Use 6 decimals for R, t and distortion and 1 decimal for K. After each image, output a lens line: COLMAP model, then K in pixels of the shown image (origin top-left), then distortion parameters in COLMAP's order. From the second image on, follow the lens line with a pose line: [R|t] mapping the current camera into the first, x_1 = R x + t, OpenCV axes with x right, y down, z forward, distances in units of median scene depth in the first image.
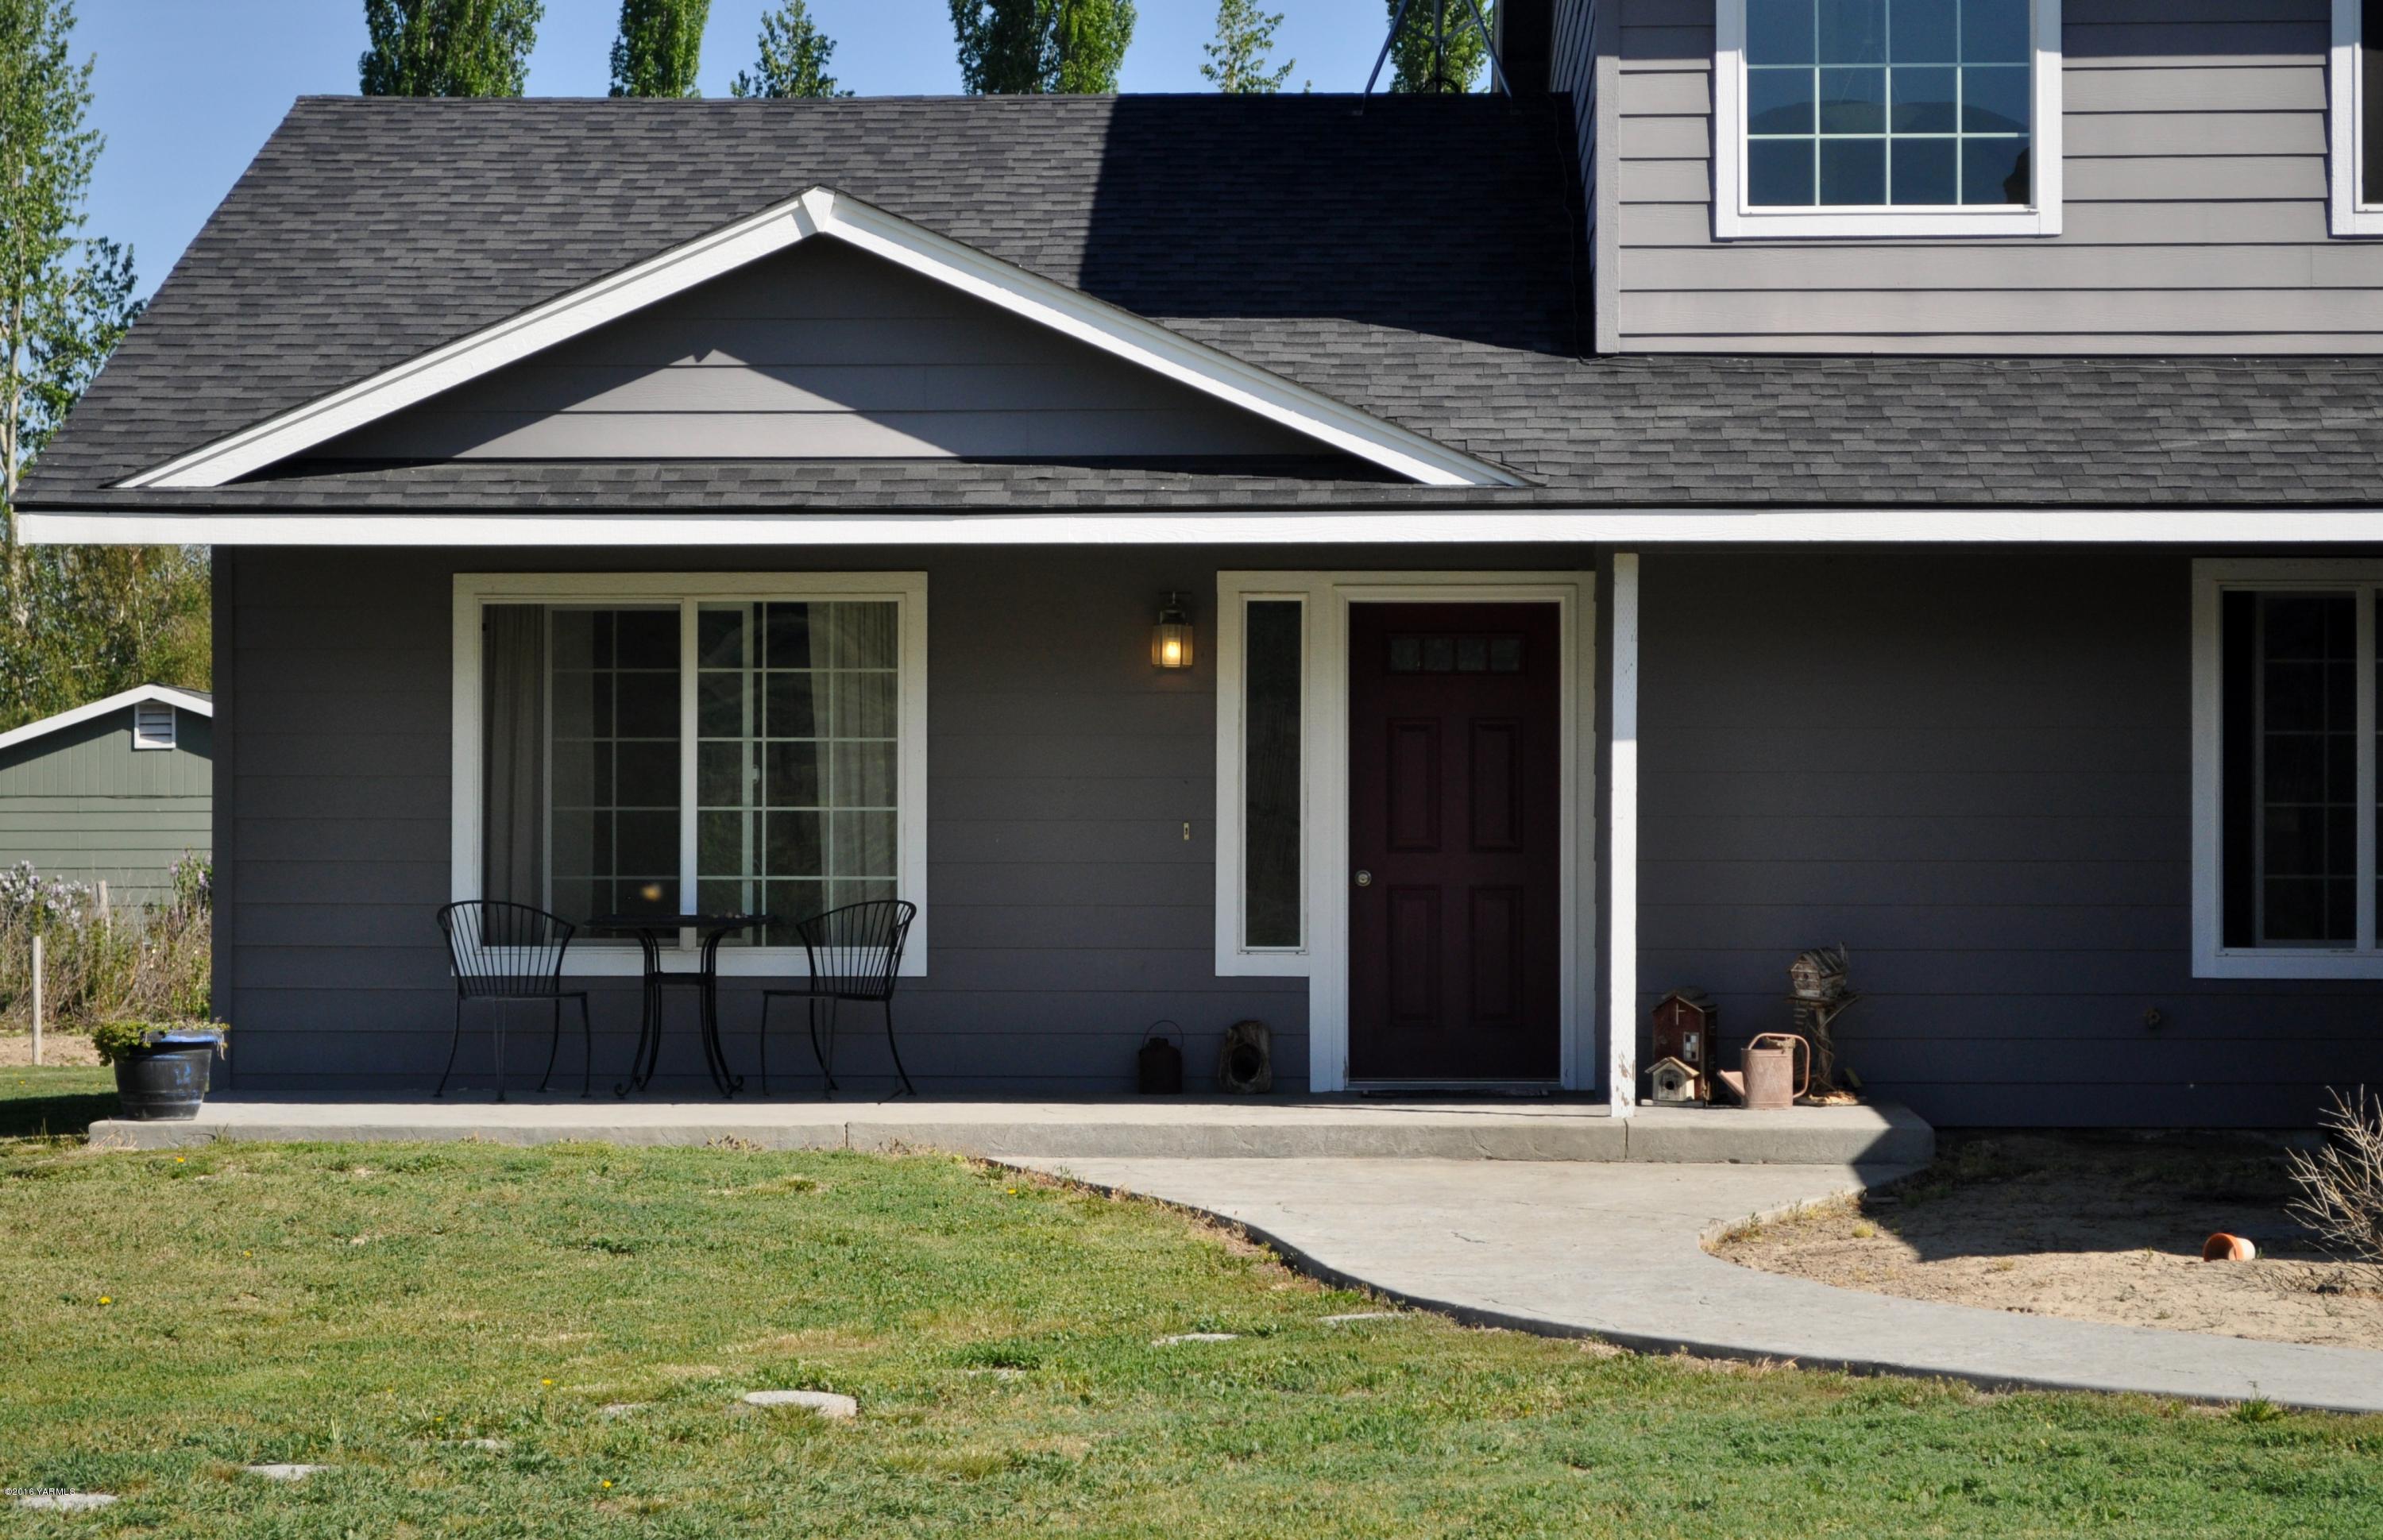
lens RADIAL K [[5528.1, 0, 1187.8], [0, 5528.1, 710.5], [0, 0, 1]] dist [0.048946, 0.144390]
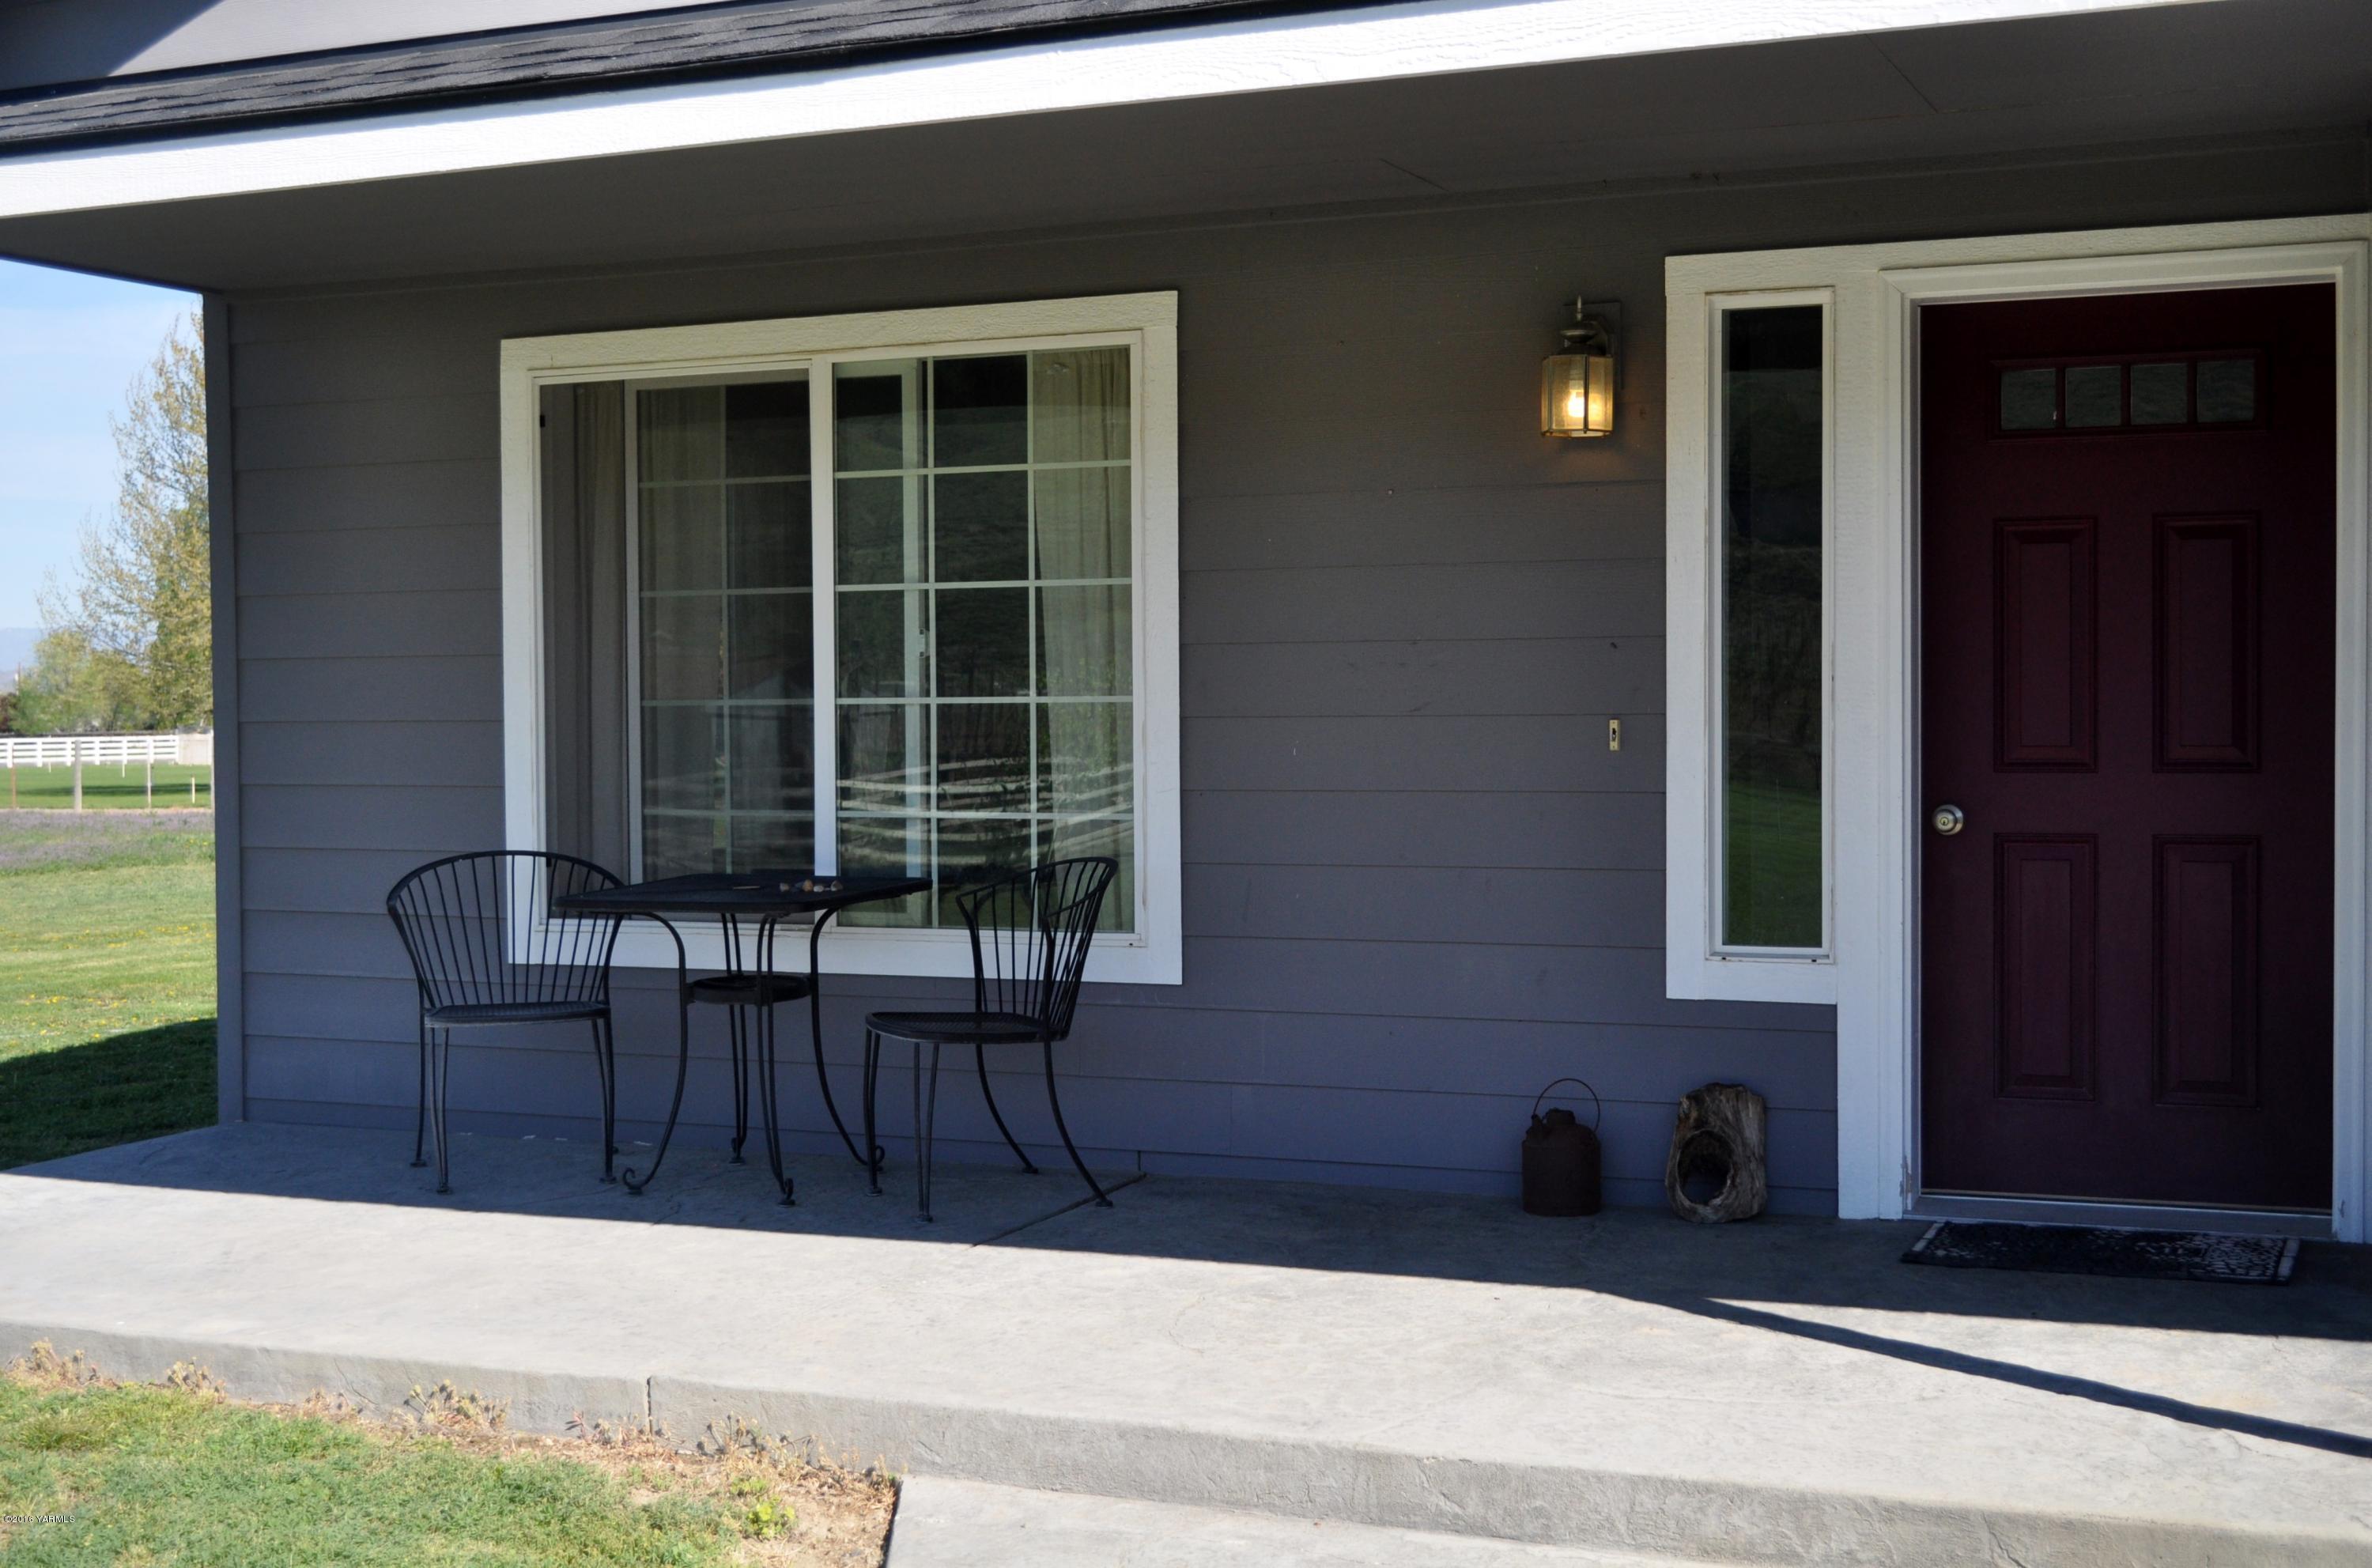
lens RADIAL K [[3080.6, 0, 1186.0], [0, 3080.6, 784.0], [0, 0, 1]] dist [-0.025532, -0.000715]
pose [[0.938790, -0.000757, -0.344489, 0.065272], [0.019586, 0.998497, 0.051180, 0.010206], [0.343932, -0.054794, 0.937394, 0.696705]]
